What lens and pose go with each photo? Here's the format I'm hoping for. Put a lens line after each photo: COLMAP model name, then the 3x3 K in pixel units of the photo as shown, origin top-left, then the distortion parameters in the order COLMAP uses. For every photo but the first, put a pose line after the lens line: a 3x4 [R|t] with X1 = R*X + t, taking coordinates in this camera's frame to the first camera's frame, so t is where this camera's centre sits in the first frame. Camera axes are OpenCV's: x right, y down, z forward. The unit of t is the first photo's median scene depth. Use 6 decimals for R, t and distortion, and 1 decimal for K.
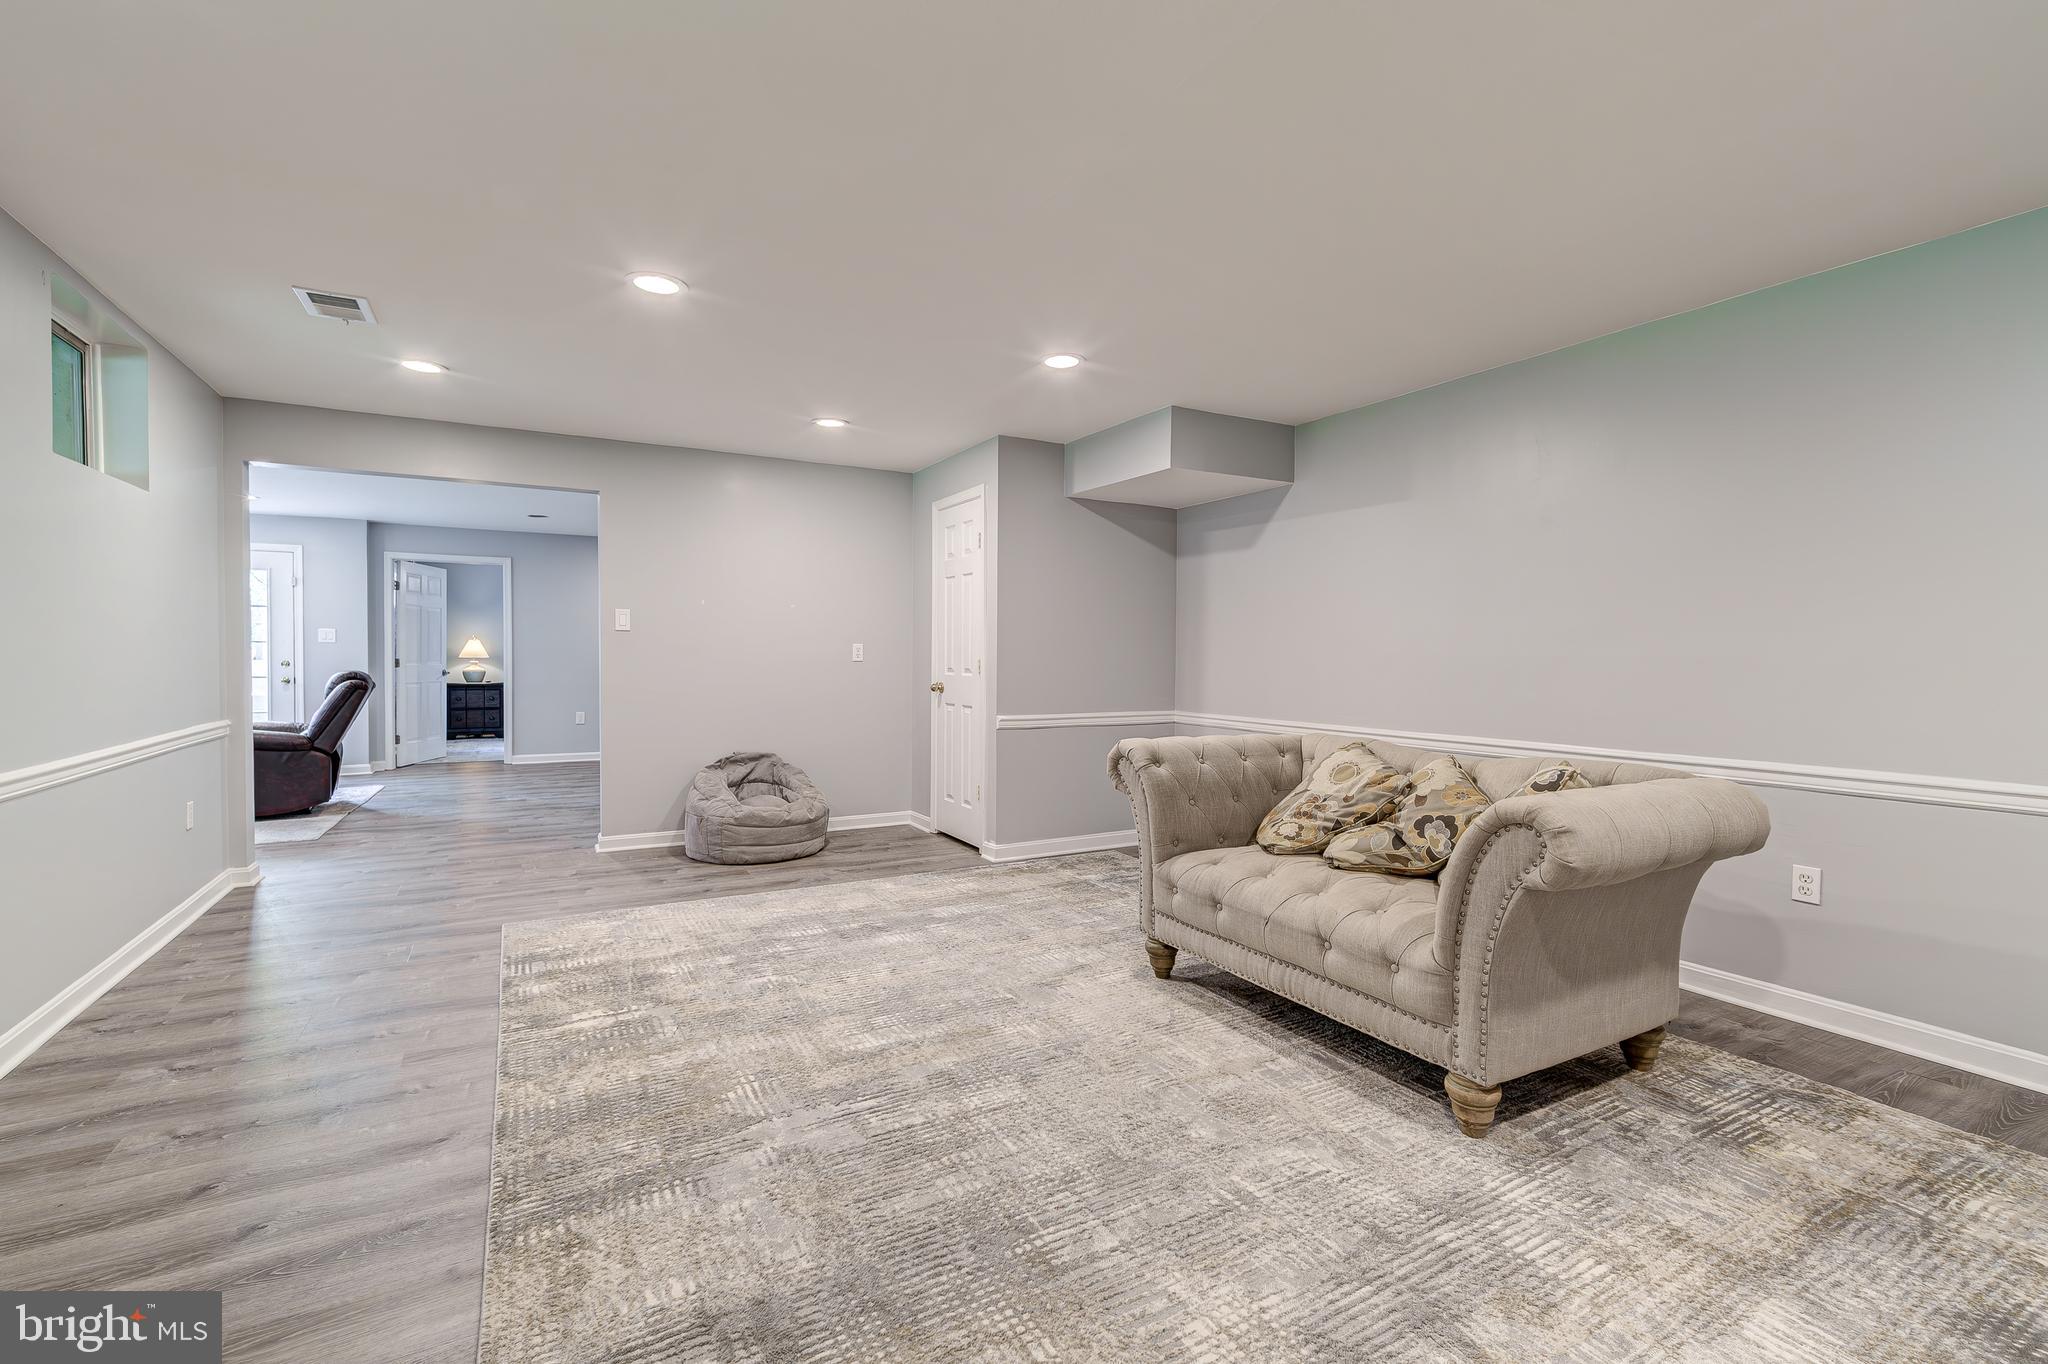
lens RADIAL K [[894.3, 0, 1033.0], [0, 894.3, 673.5], [0, 0, 1]] dist [-0.002322, -0.000075]
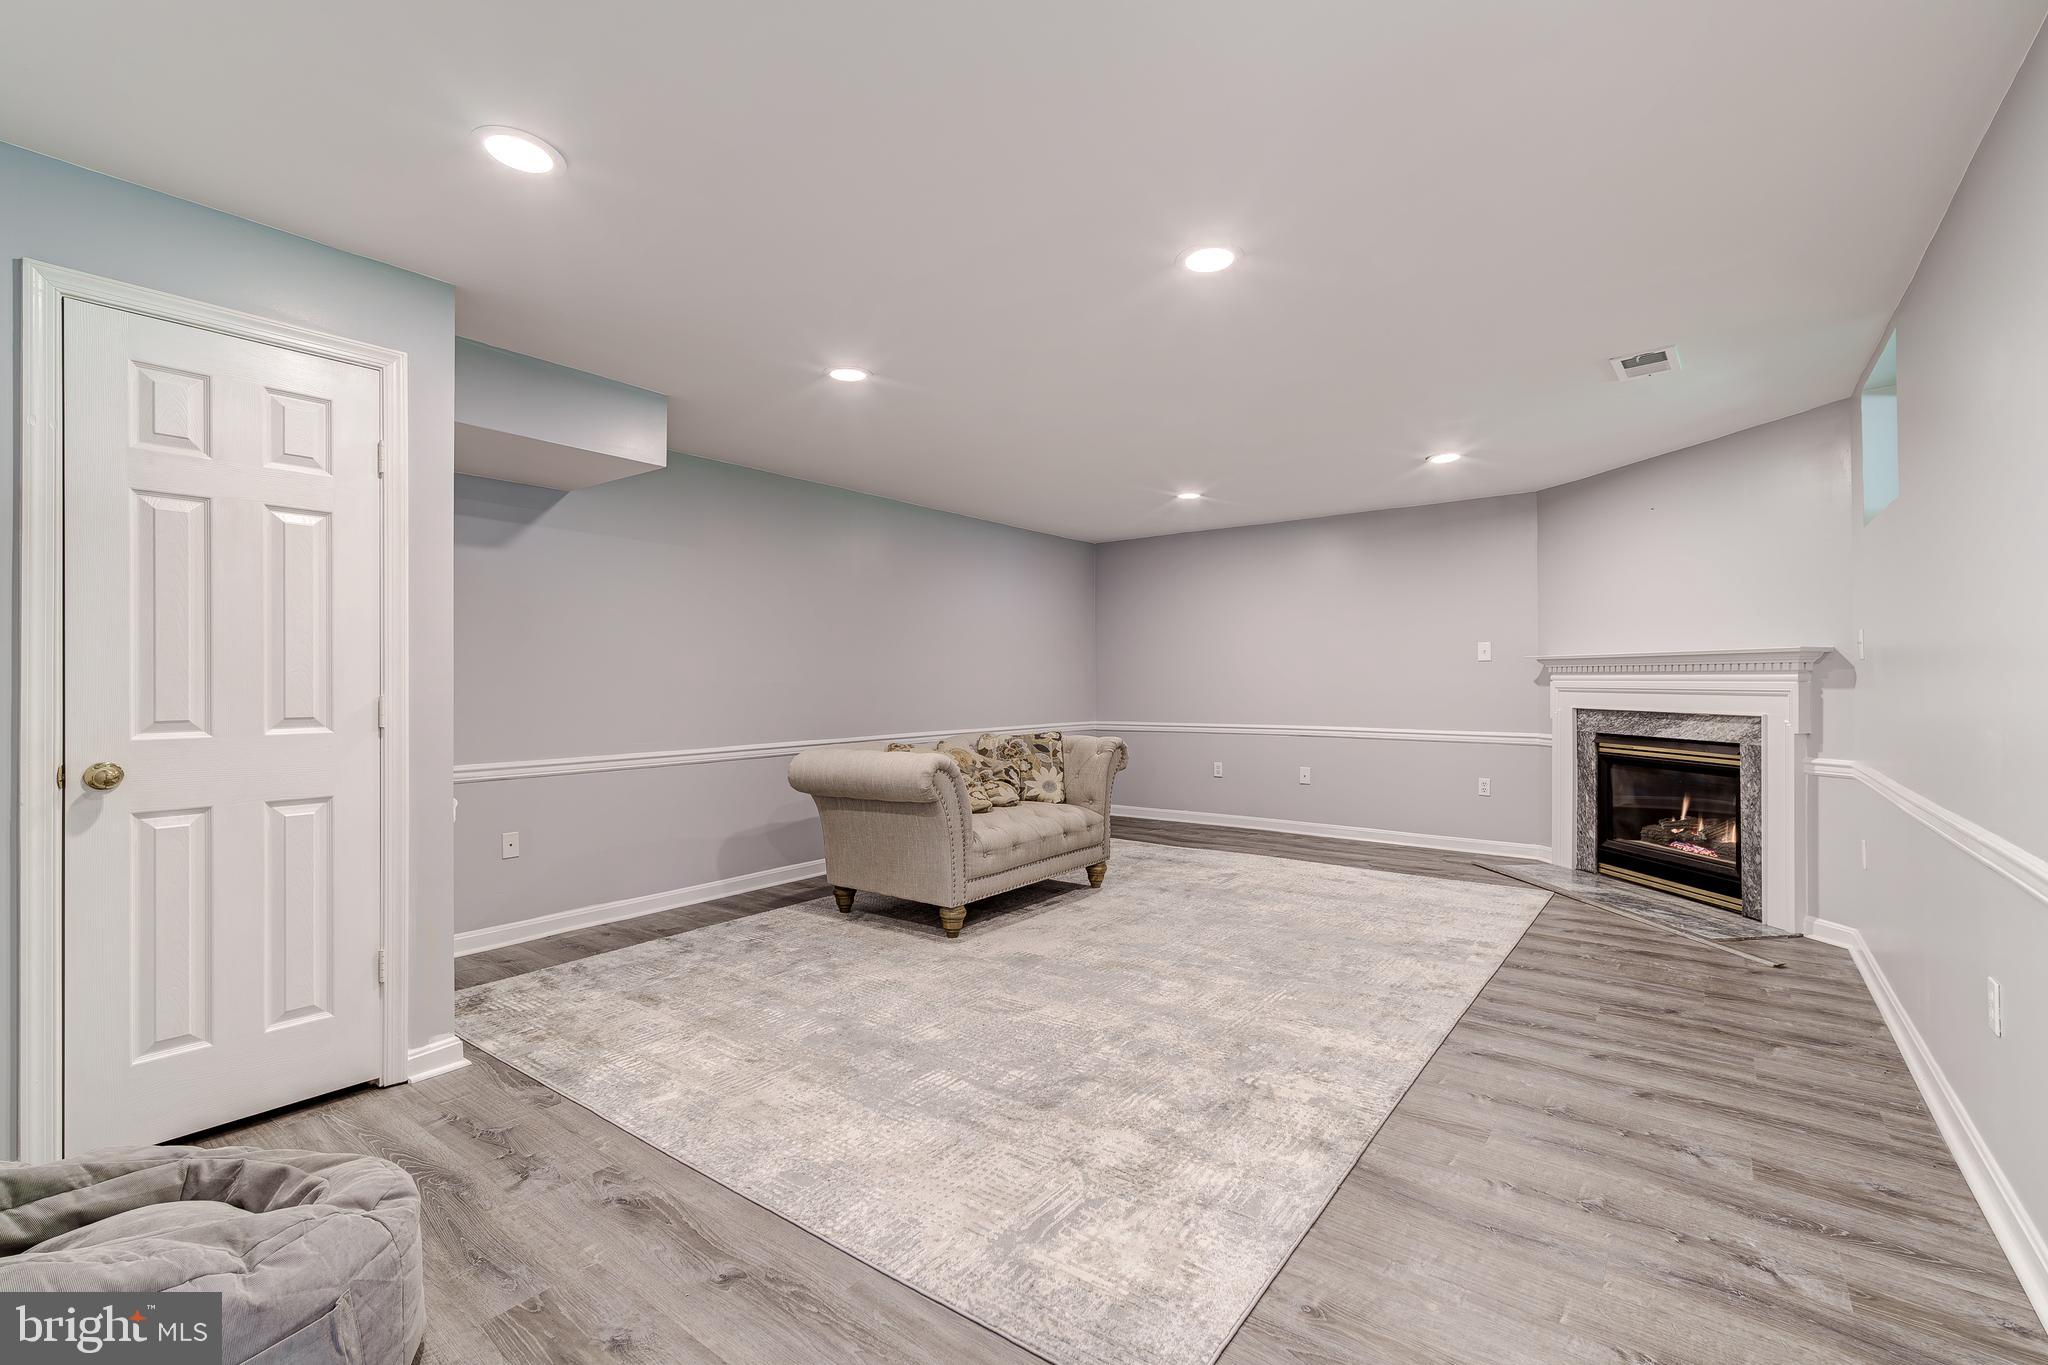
lens RADIAL K [[894.3, 0, 1028.6], [0, 894.3, 681.7], [0, 0, 1]] dist [-0.002322, -0.000075]
pose [[-0.394405, -0.005469, 0.918920, -1.172600], [0.018653, 0.999729, 0.013955, -0.042536], [-0.918747, 0.022645, -0.394196, 1.540265]]
